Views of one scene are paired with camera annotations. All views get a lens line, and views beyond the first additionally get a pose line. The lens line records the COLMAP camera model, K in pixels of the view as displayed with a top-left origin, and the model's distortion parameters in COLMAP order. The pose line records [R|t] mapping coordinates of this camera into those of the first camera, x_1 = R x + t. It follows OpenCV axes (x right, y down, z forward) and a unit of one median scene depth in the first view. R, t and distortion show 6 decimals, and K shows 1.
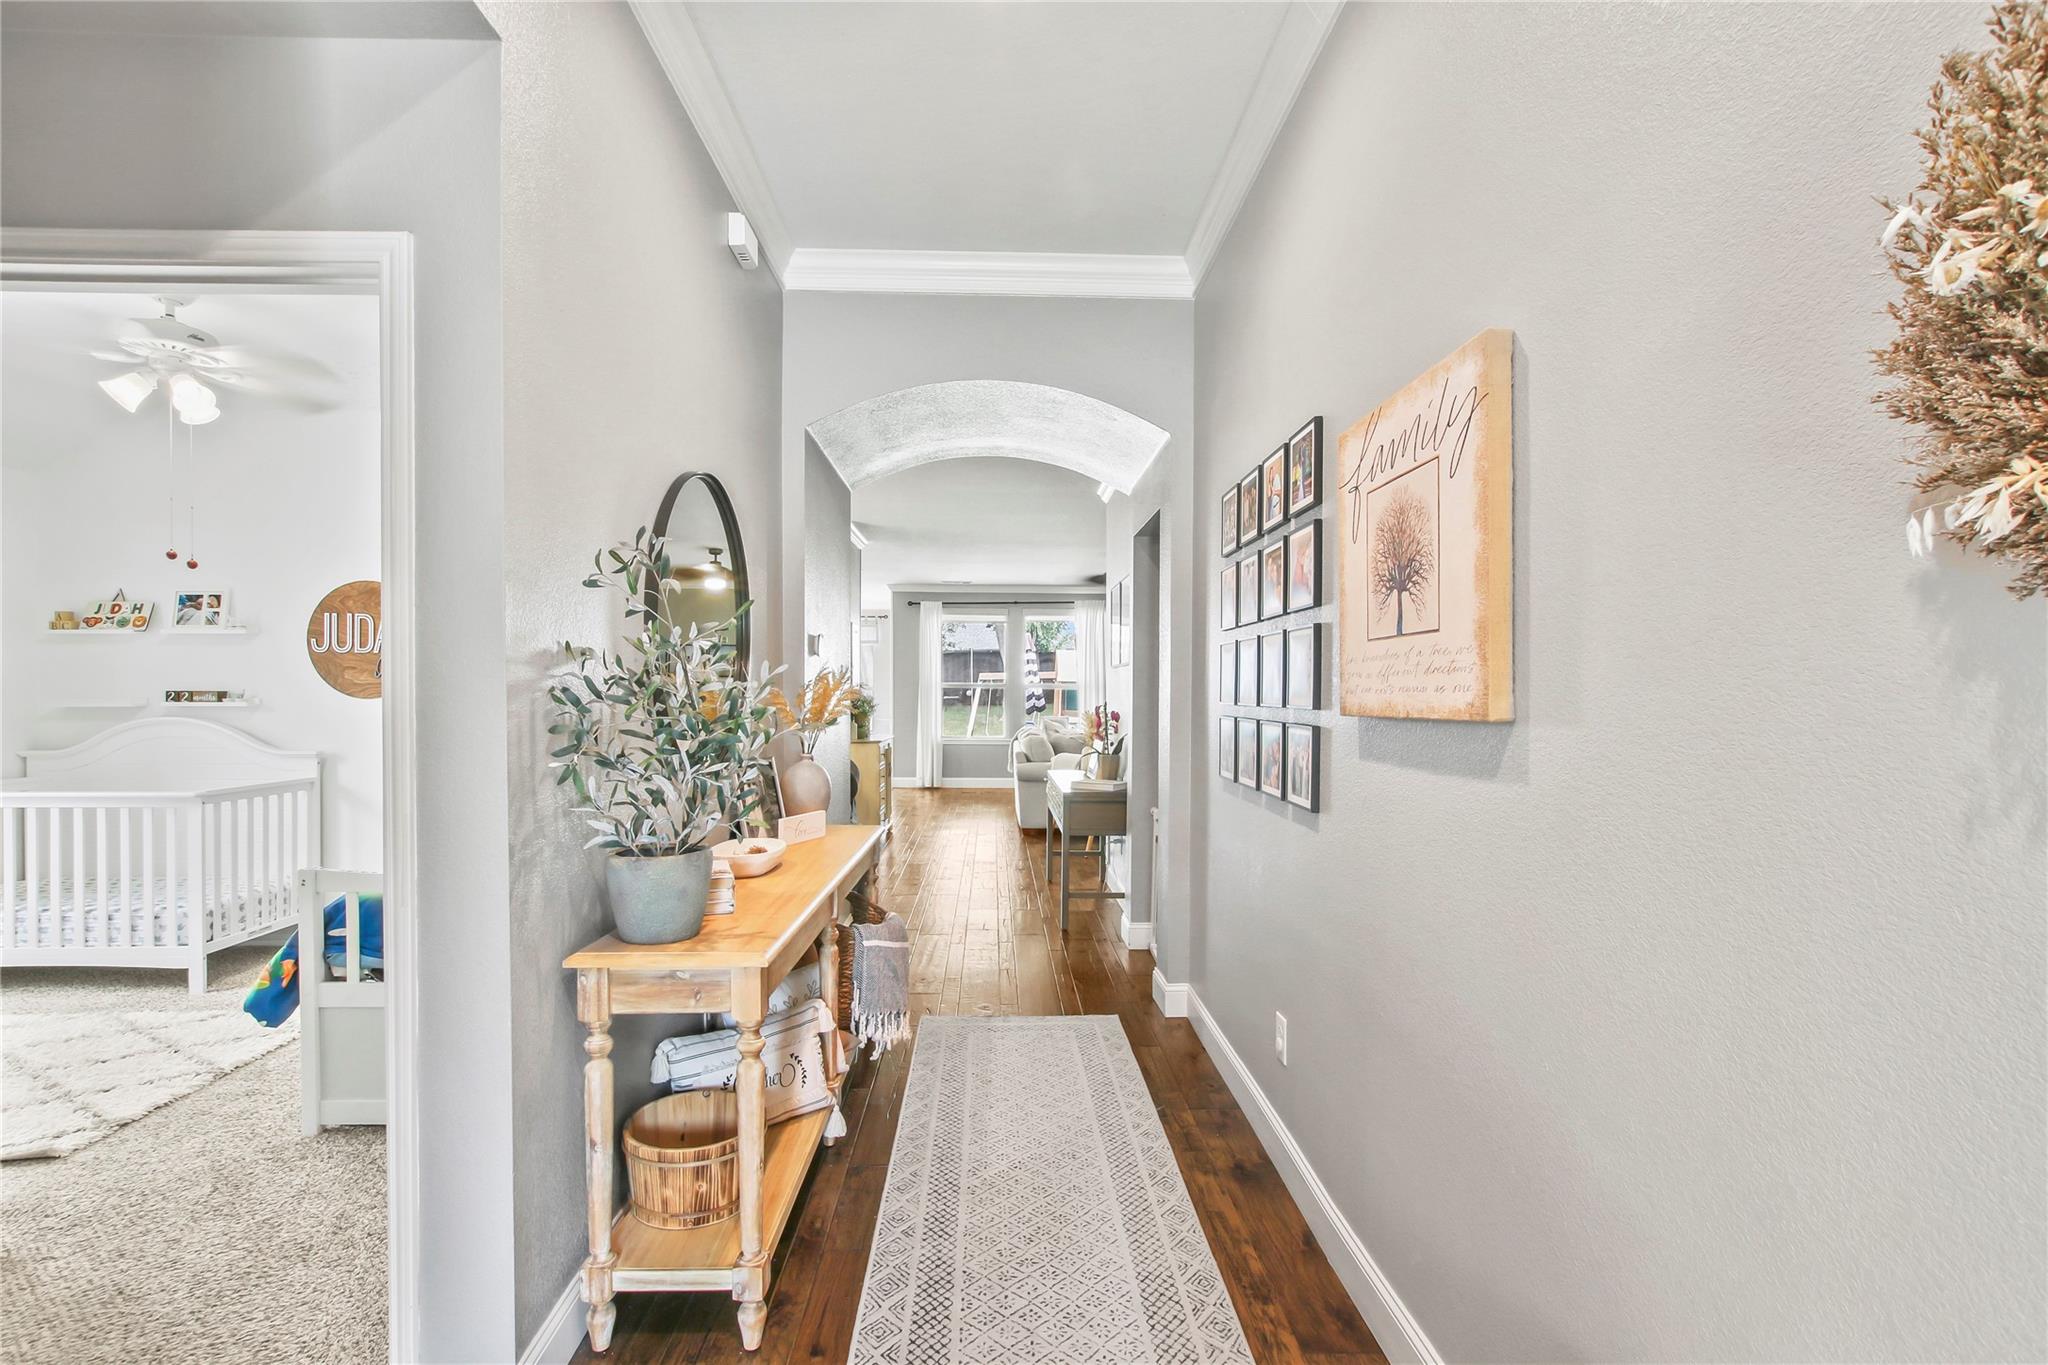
lens RADIAL K [[959.2, 0, 1018.5], [0, 959.2, 695.3], [0, 0, 1]] dist [-0.001326, 0.001201]
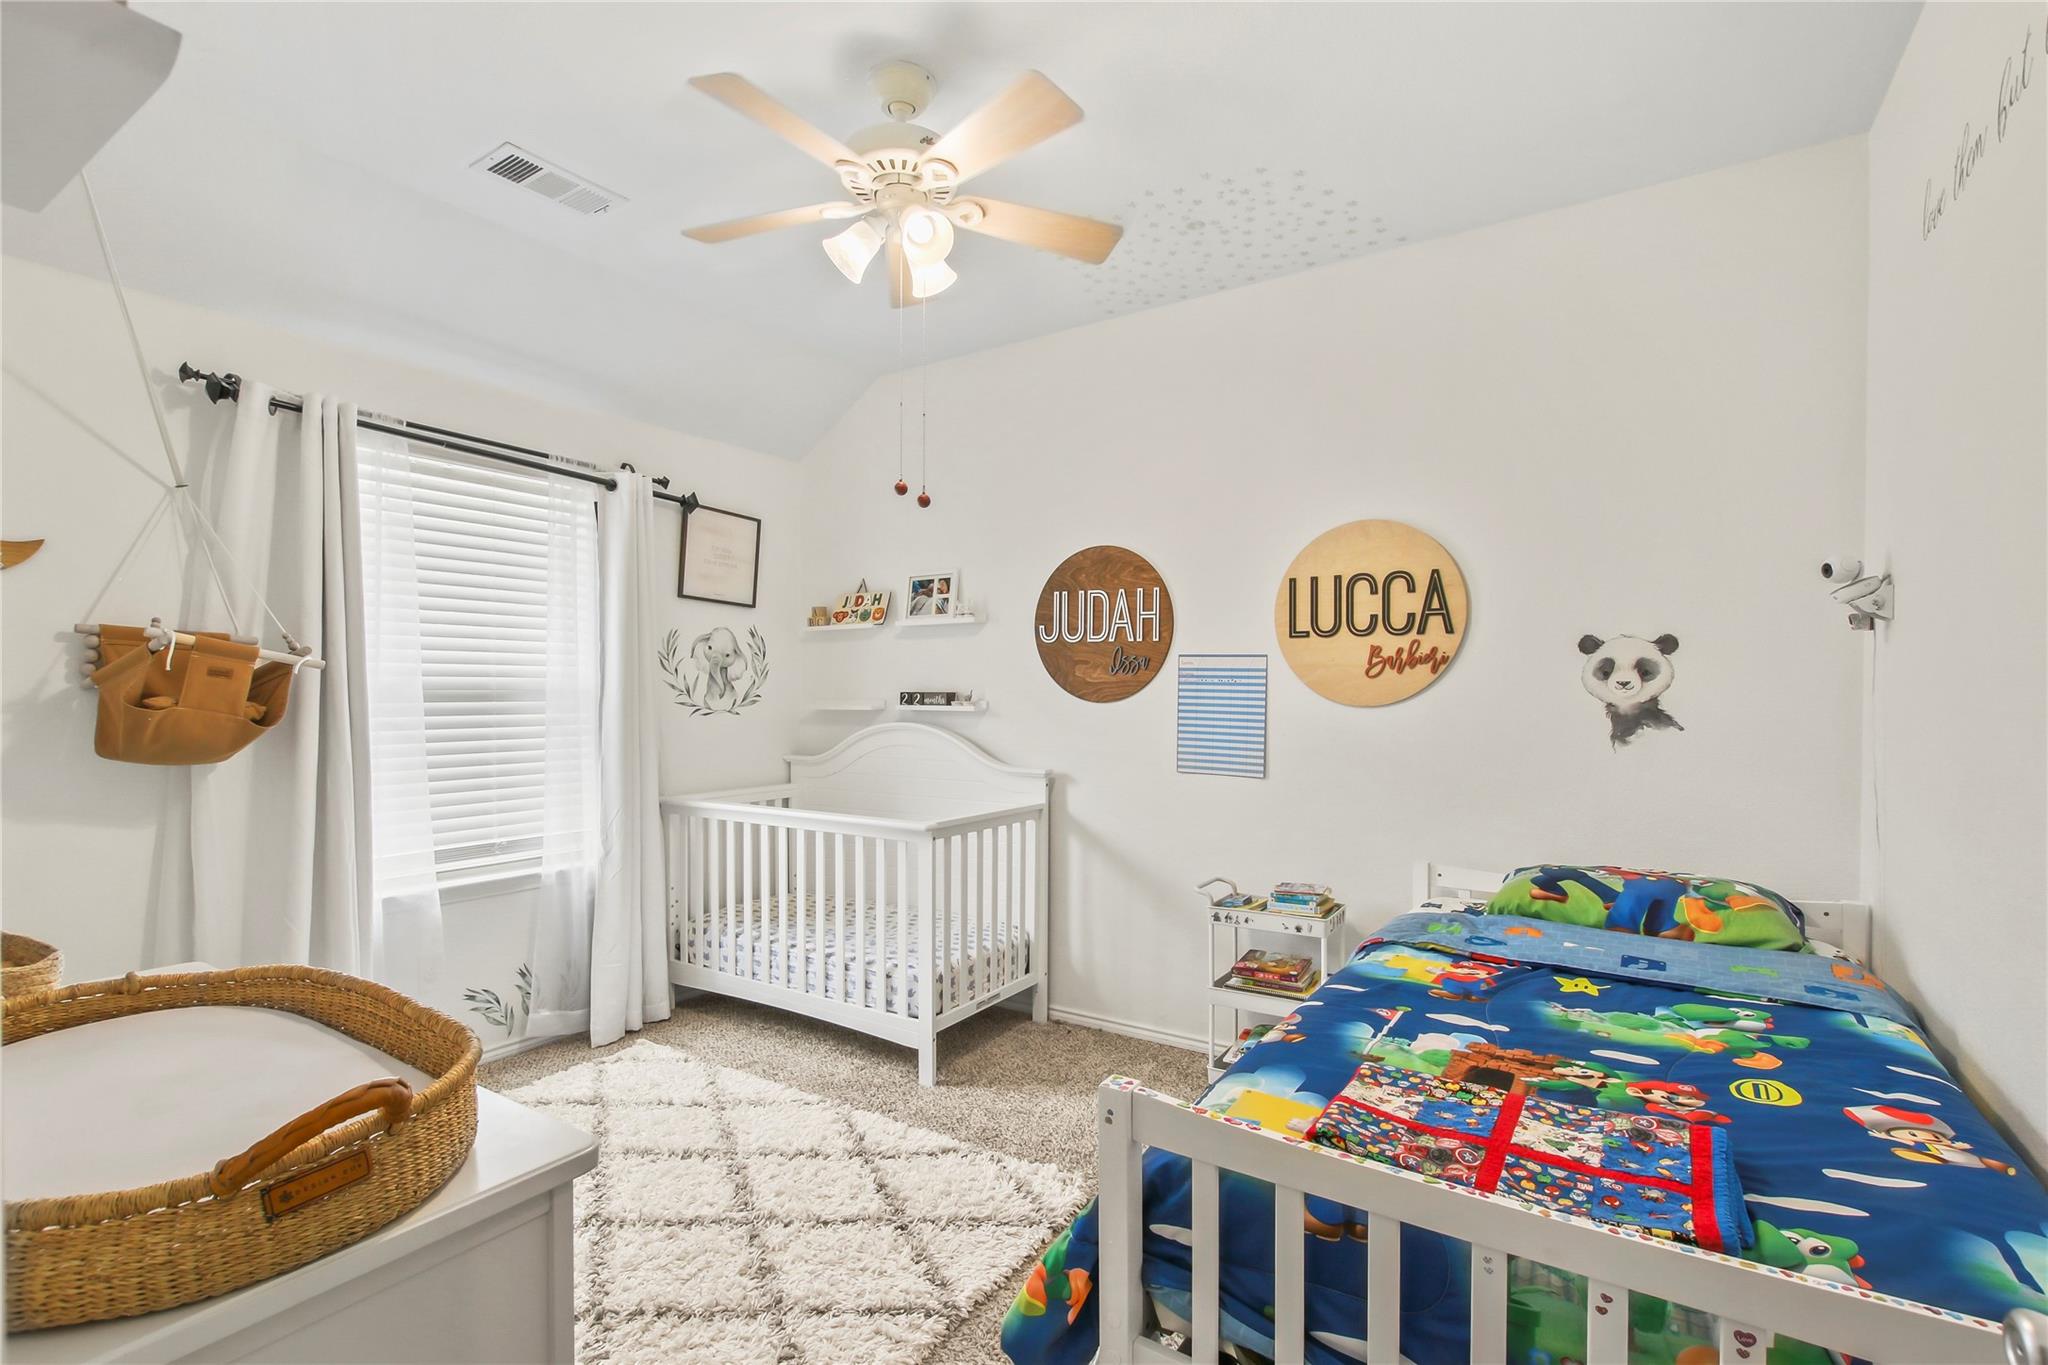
lens RADIAL K [[959.2, 0, 1018.5], [0, 959.2, 695.3], [0, 0, 1]] dist [-0.001326, 0.001201]
pose [[0.818210, 0.002334, -0.574915, -0.316964], [-0.004189, 0.999989, -0.001903, -0.000627], [0.574904, 0.003965, 0.818211, 0.367684]]
